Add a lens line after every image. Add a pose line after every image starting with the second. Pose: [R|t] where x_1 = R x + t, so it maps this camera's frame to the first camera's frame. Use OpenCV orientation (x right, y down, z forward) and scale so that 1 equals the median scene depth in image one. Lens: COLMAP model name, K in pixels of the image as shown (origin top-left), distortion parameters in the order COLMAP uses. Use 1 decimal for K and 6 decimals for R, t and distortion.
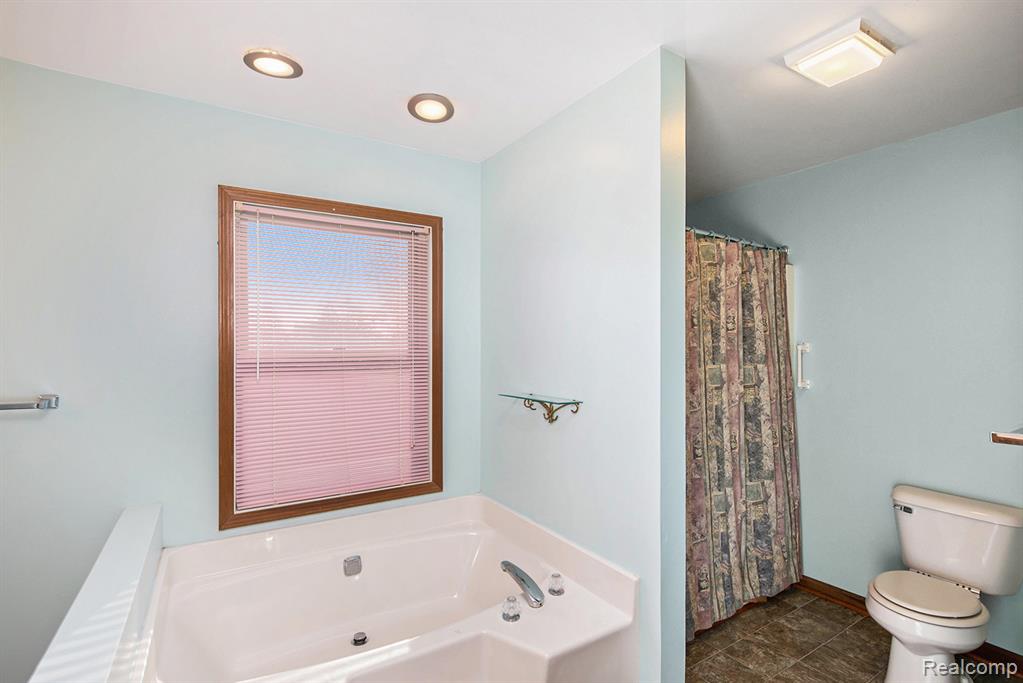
lens RADIAL K [[474.3, 0, 515.1], [0, 474.3, 345.6], [0, 0, 1]] dist [-0.009851, 0.002112]
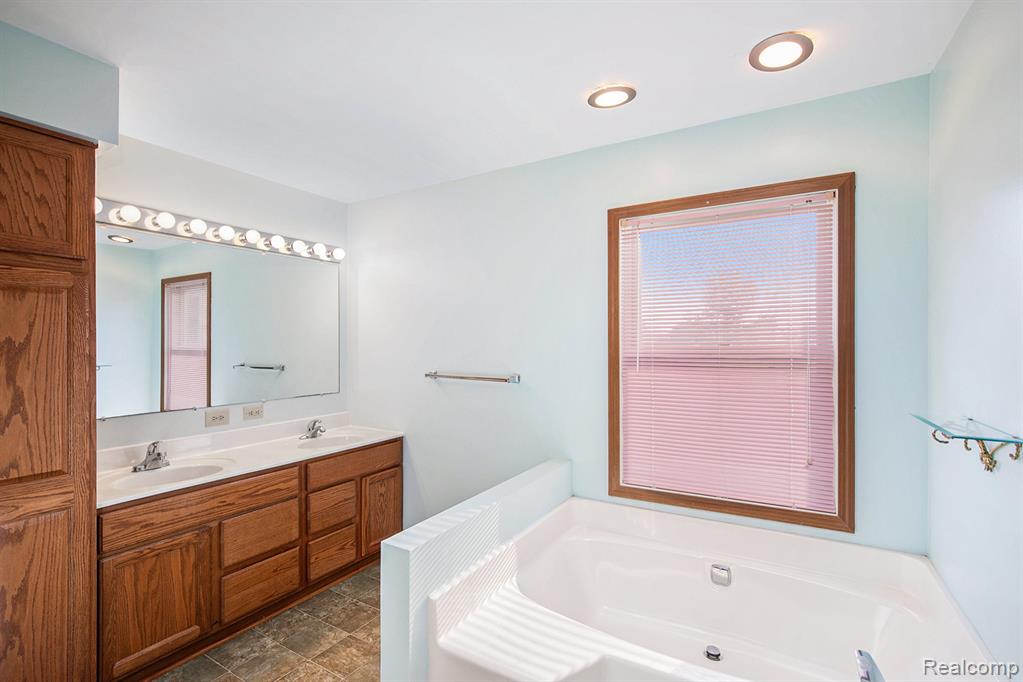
lens RADIAL K [[474.3, 0, 511.4], [0, 474.3, 338.5], [0, 0, 1]] dist [-0.009851, 0.002112]
pose [[0.478849, -0.008136, -0.877859, 0.304380], [0.004459, 0.999967, -0.006835, -0.001645], [0.877886, -0.000642, 0.478870, 0.194929]]
